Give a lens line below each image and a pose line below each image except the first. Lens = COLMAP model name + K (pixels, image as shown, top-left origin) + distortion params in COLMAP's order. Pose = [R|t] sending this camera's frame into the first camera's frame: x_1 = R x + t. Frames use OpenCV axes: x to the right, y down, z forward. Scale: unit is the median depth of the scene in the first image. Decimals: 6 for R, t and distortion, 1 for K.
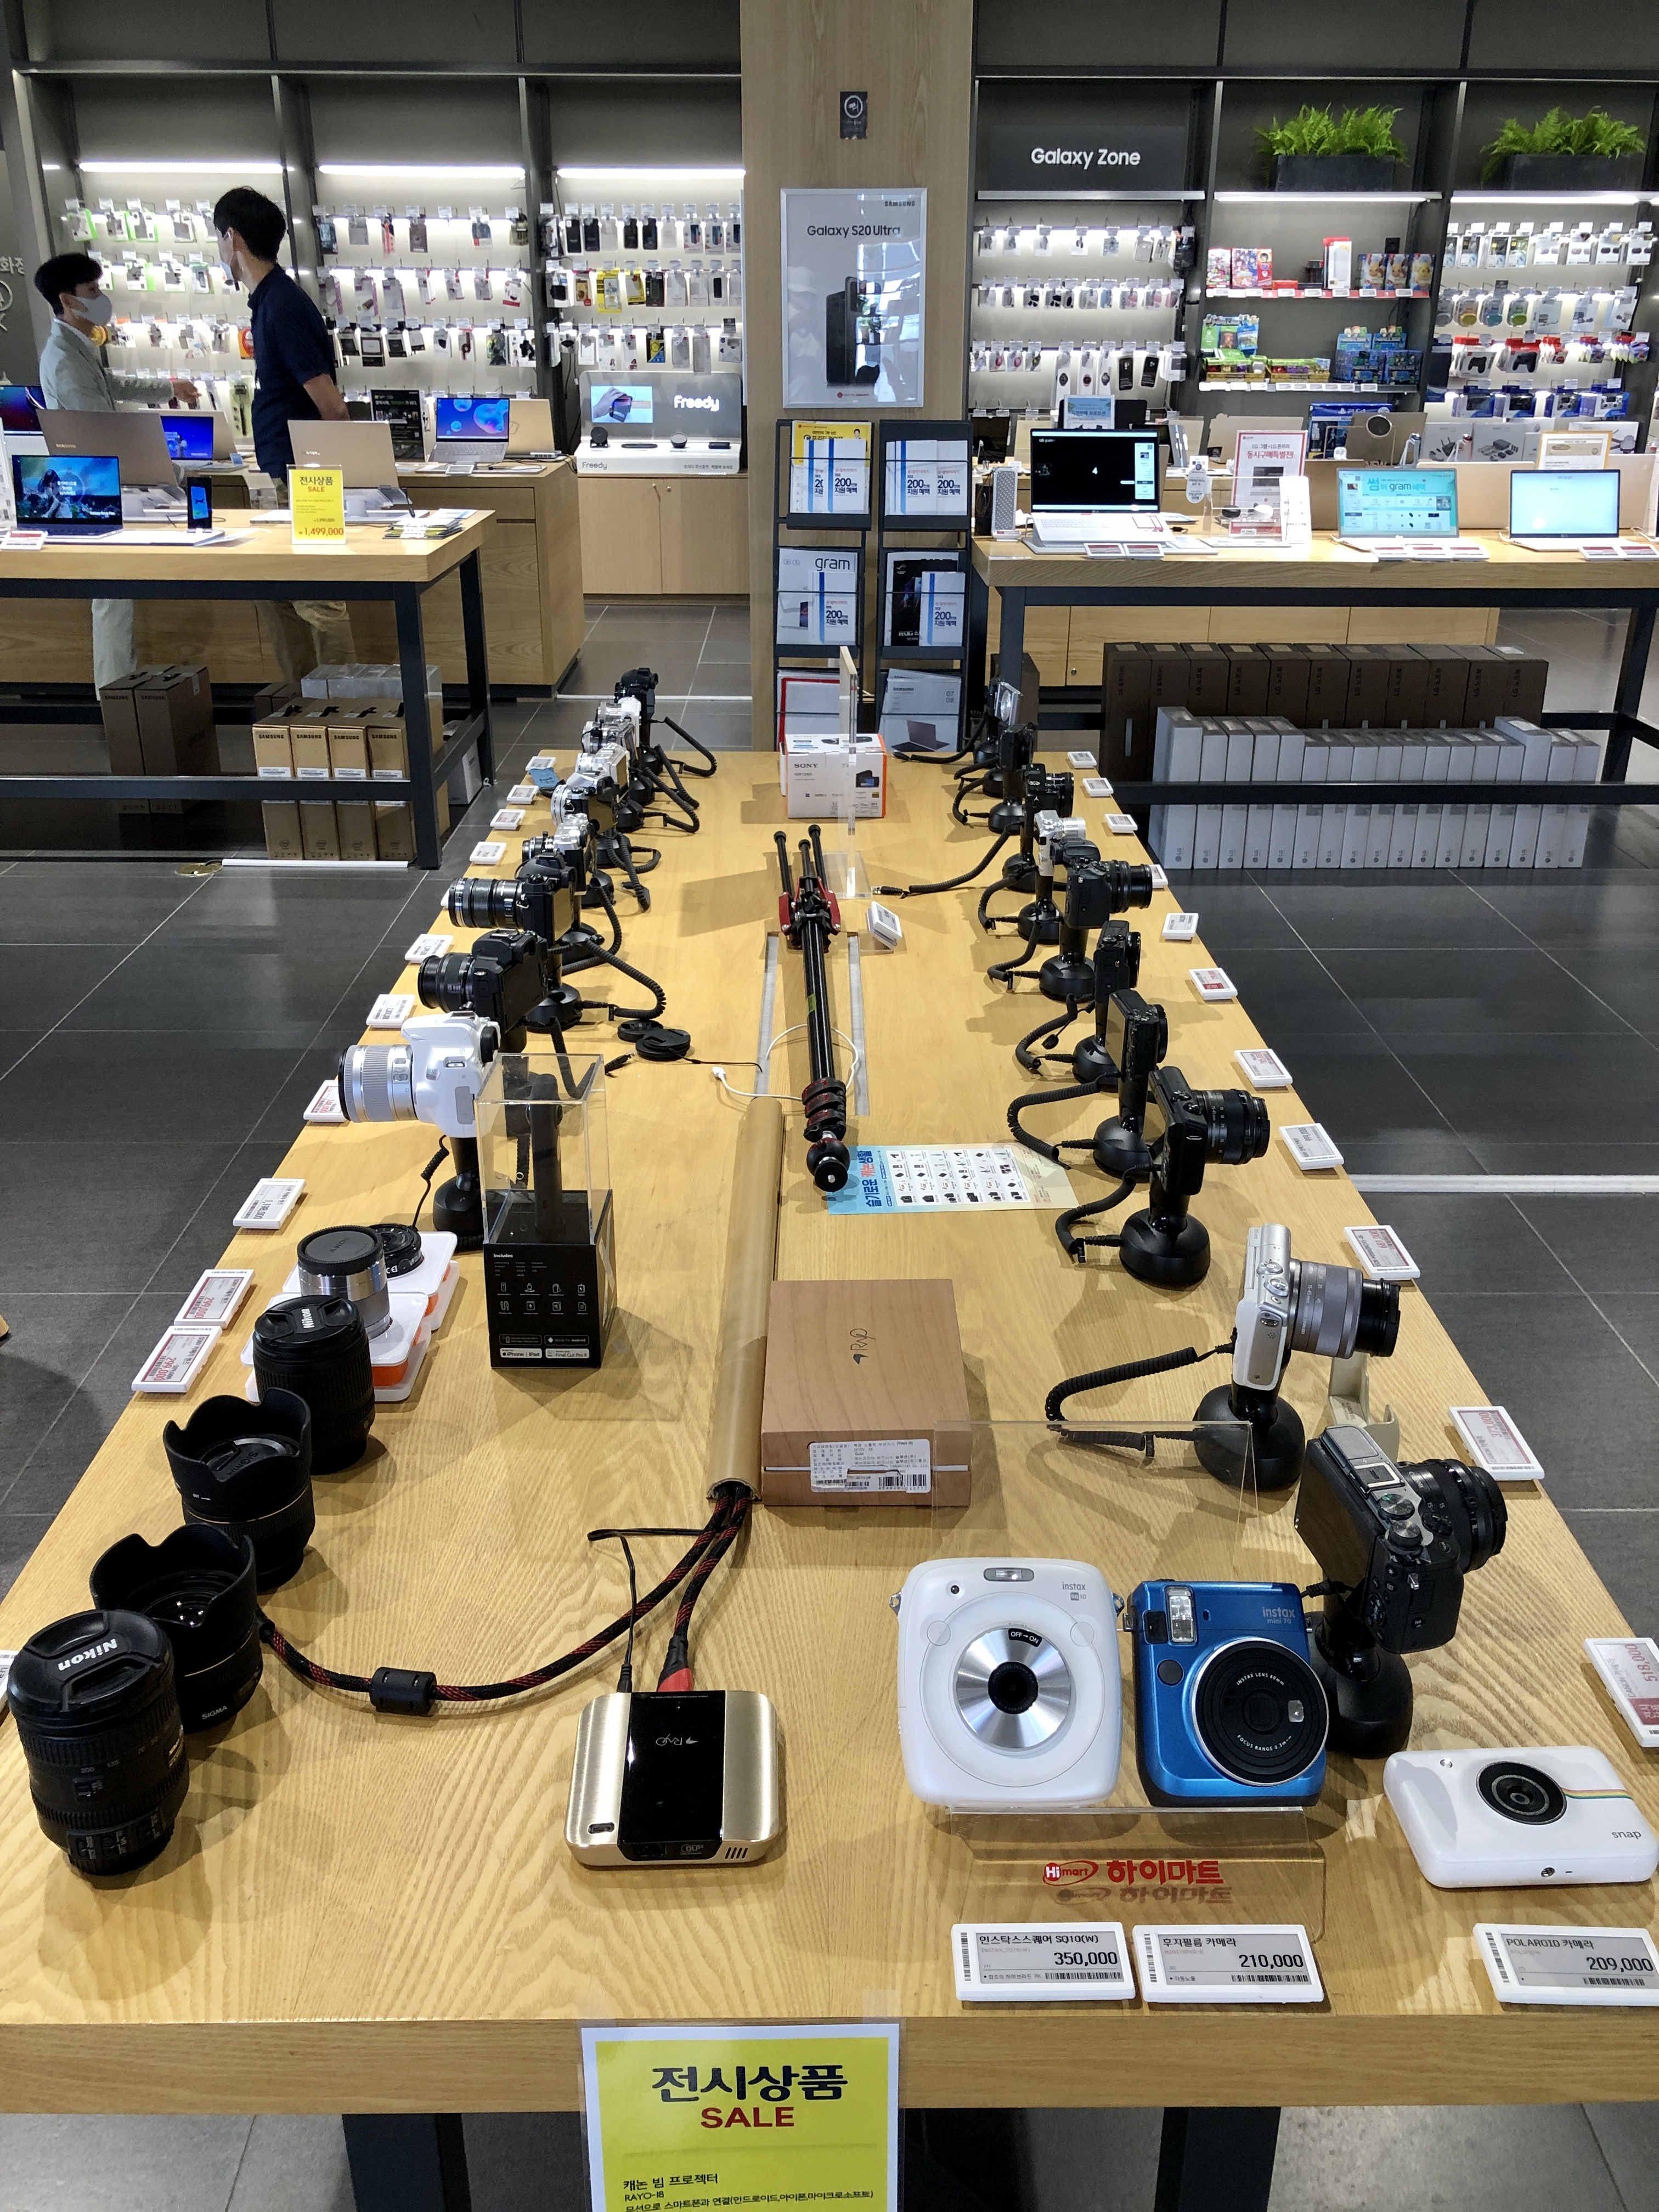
lens RADIAL K [[1821.2, 0, 842.3], [0, 1821.2, 1108.4], [0, 0, 1]] dist [0.033848, 0.002280]
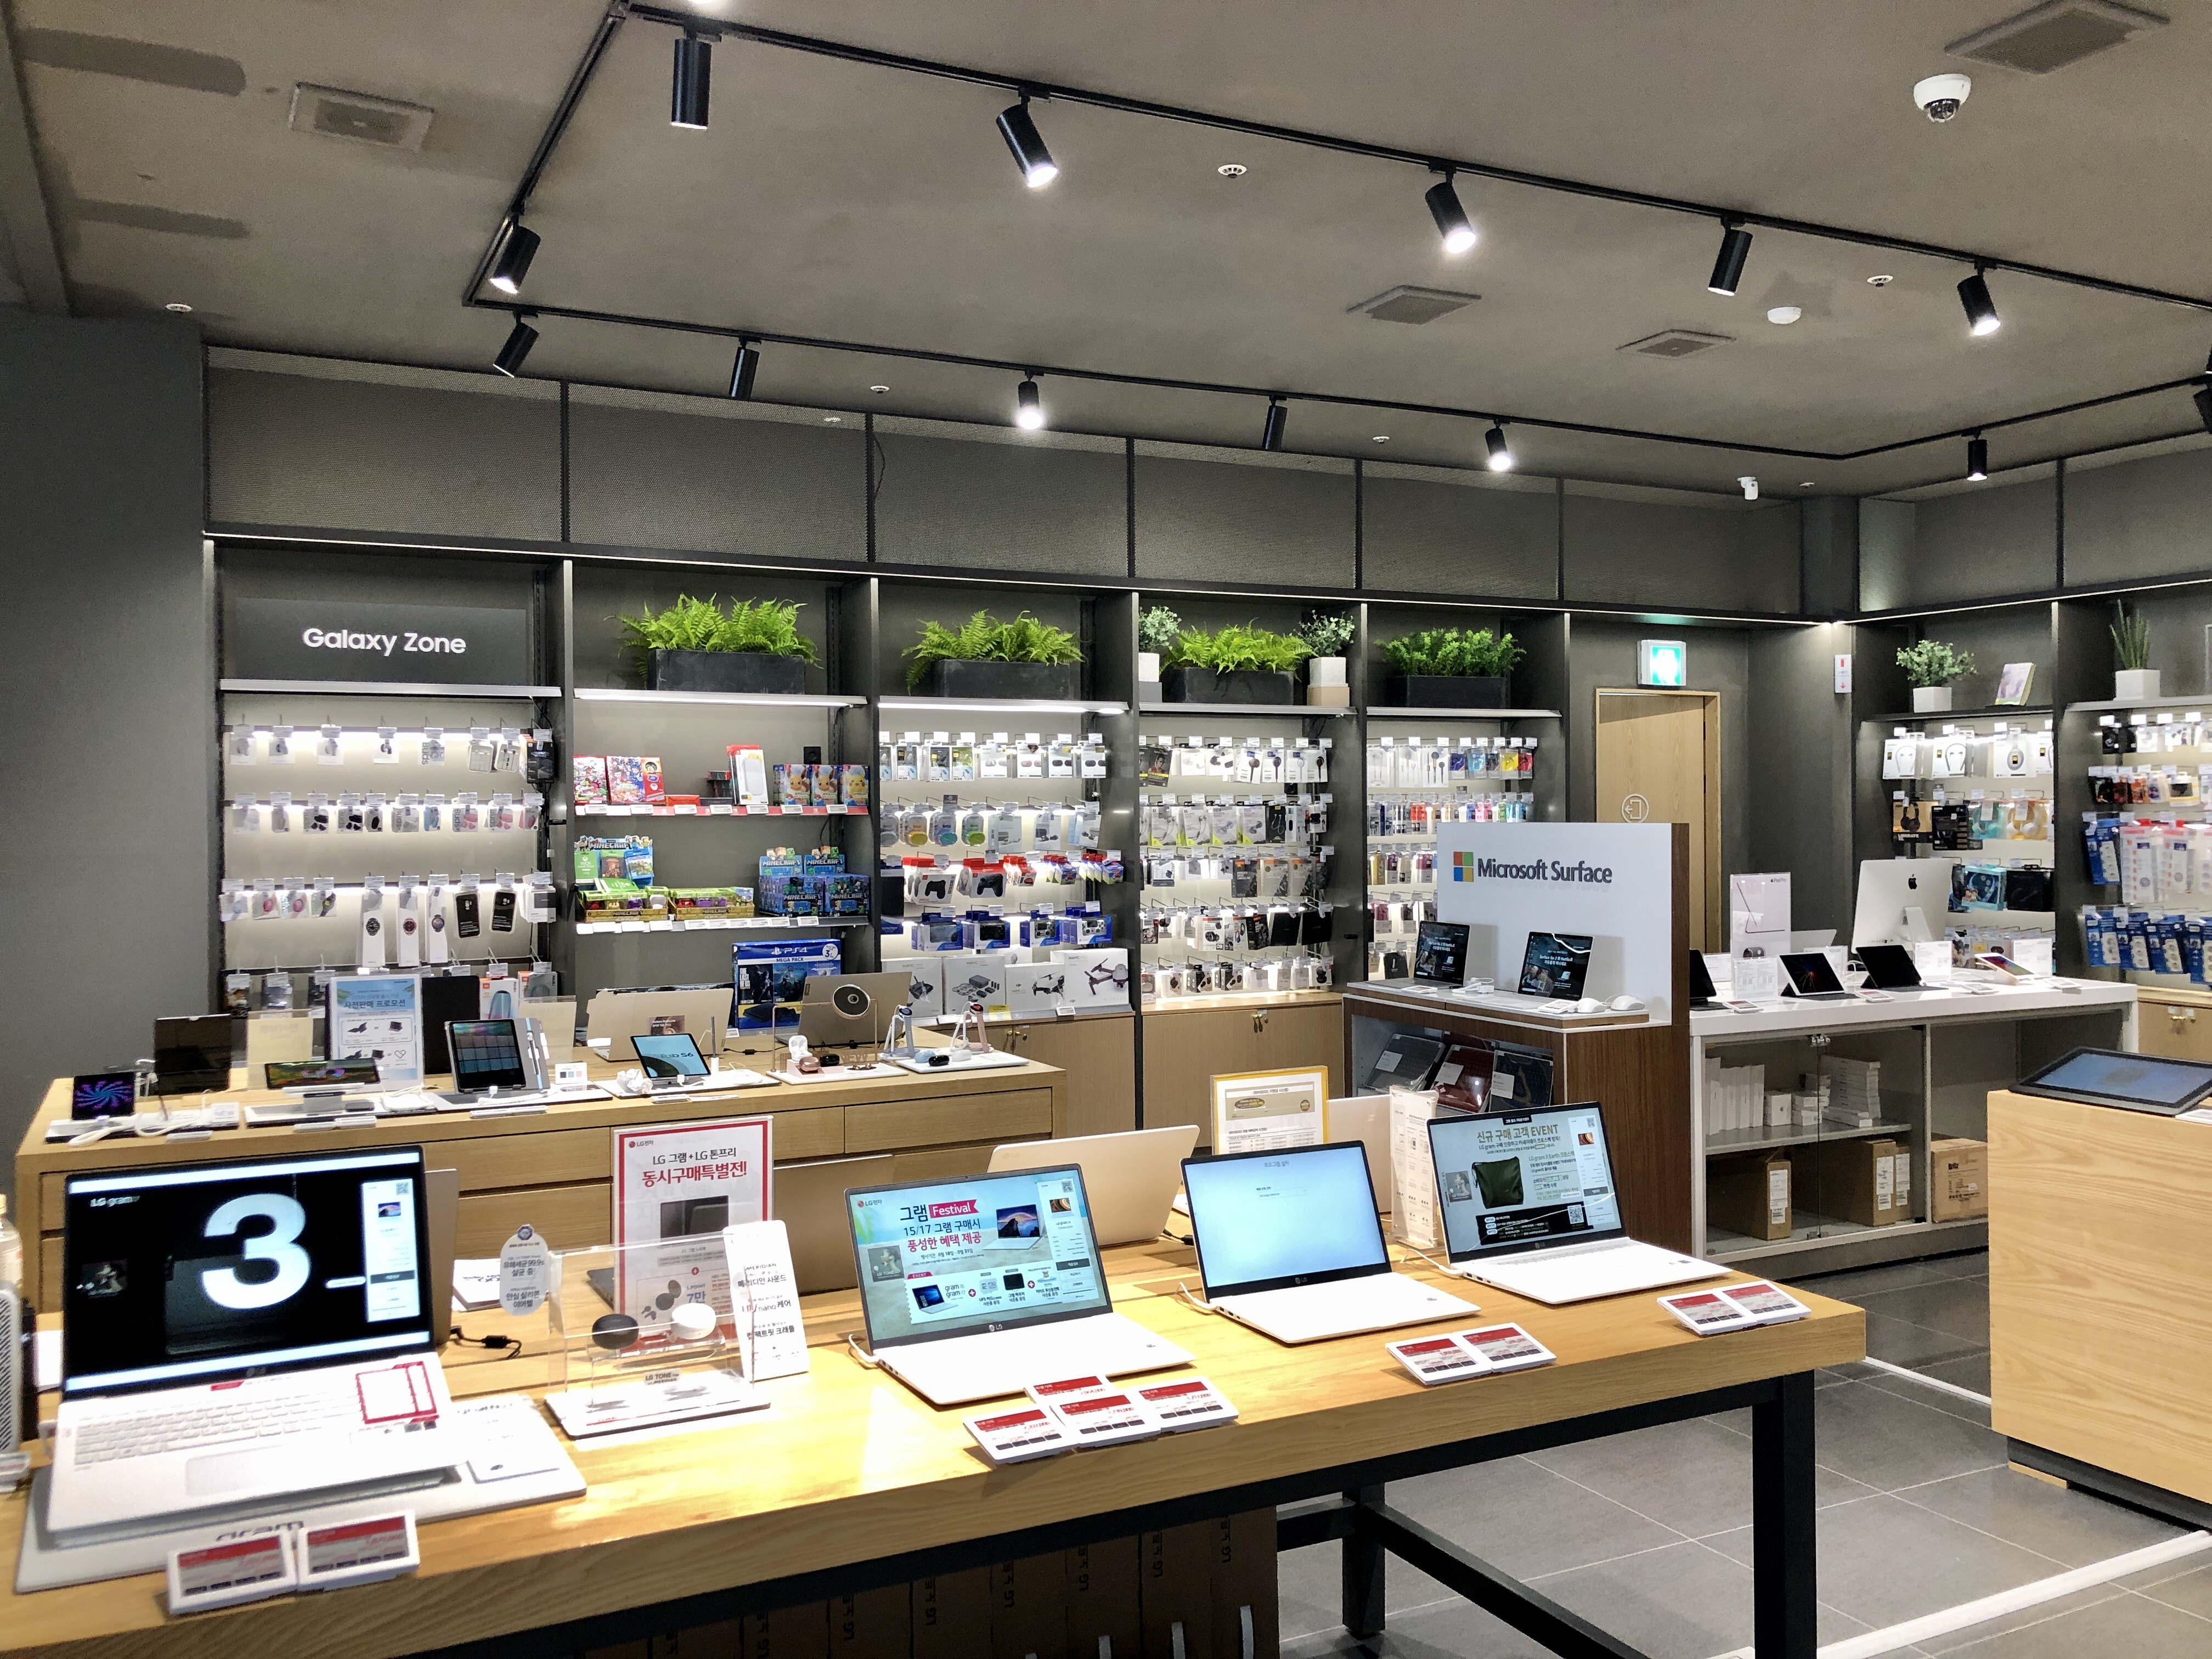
lens RADIAL K [[1821.2, 0, 1109.0], [0, 1821.2, 820.0], [0, 0, 1]] dist [0.033848, 0.002280]
pose [[0.901587, -0.014750, 0.432346, 0.074327], [0.182588, 0.919009, -0.349404, -0.146100], [-0.392177, 0.393959, 0.831260, 0.310064]]
